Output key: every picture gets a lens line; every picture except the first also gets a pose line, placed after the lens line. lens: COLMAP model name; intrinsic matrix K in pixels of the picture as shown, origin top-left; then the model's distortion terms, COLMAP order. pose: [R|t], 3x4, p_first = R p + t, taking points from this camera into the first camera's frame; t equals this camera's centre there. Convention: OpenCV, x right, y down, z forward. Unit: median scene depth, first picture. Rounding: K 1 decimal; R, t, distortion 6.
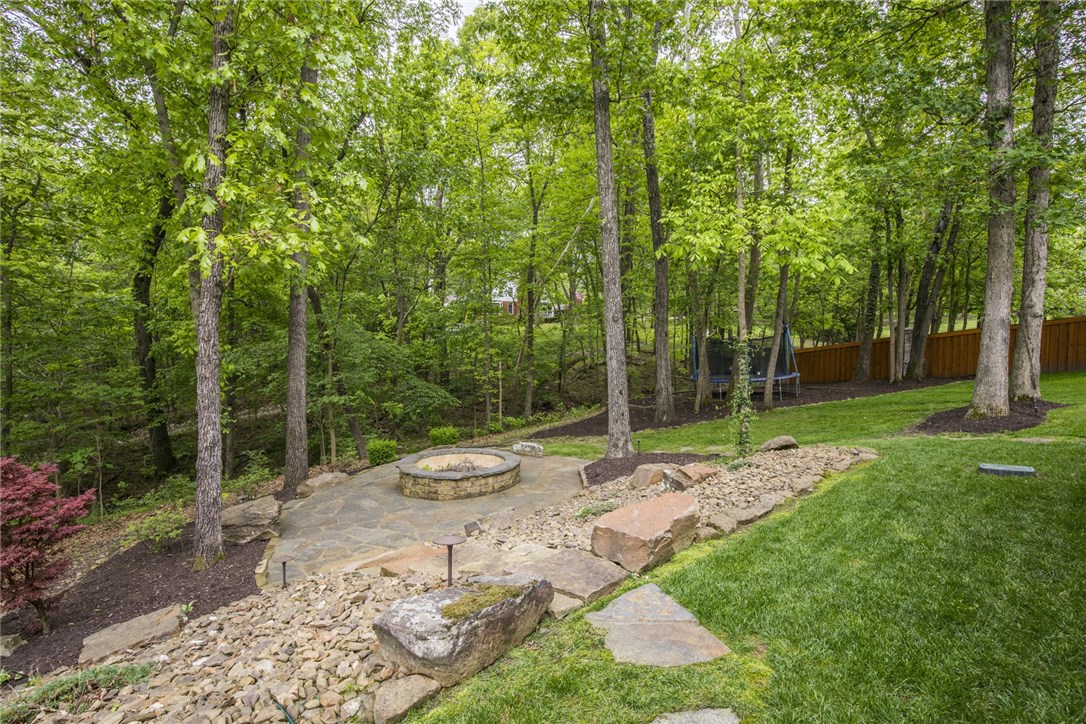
lens RADIAL K [[499.0, 0, 542.3], [0, 499.0, 360.5], [0, 0, 1]] dist [-0.032889, 0.004429]
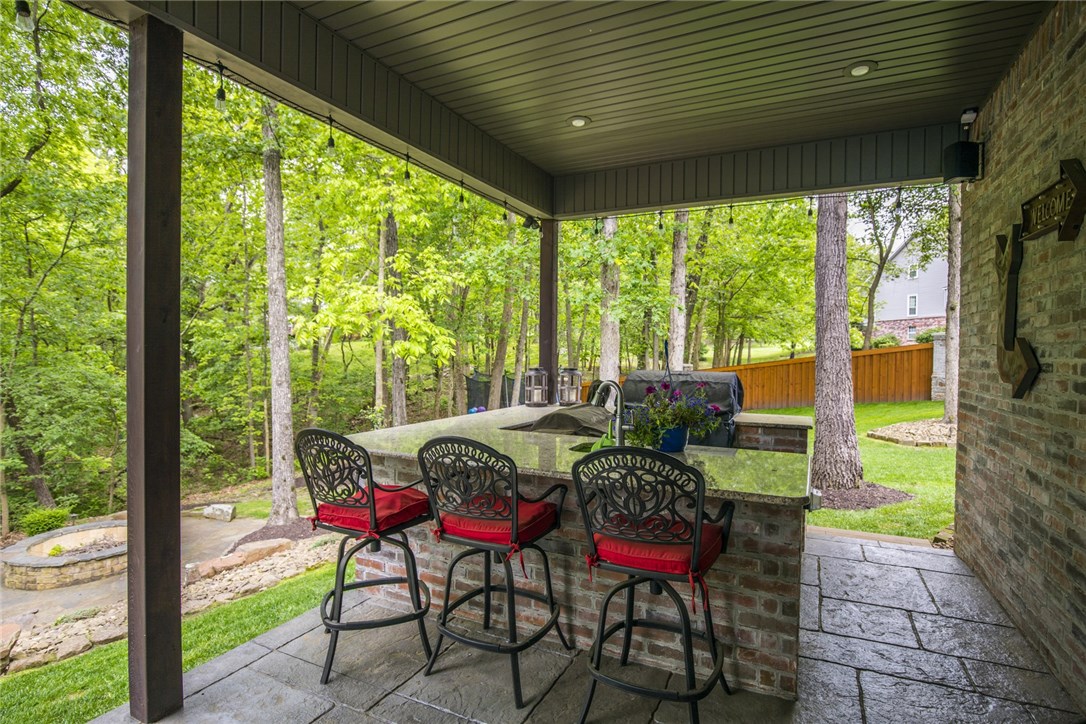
lens RADIAL K [[539.7, 0, 545.3], [0, 539.7, 360.3], [0, 0, 1]] dist [0.000225, 0.000266]
pose [[0.985282, -0.004735, 0.170874, 0.545309], [0.006218, 0.999947, -0.008145, -0.130550], [-0.170826, 0.009087, 0.985259, -0.153534]]
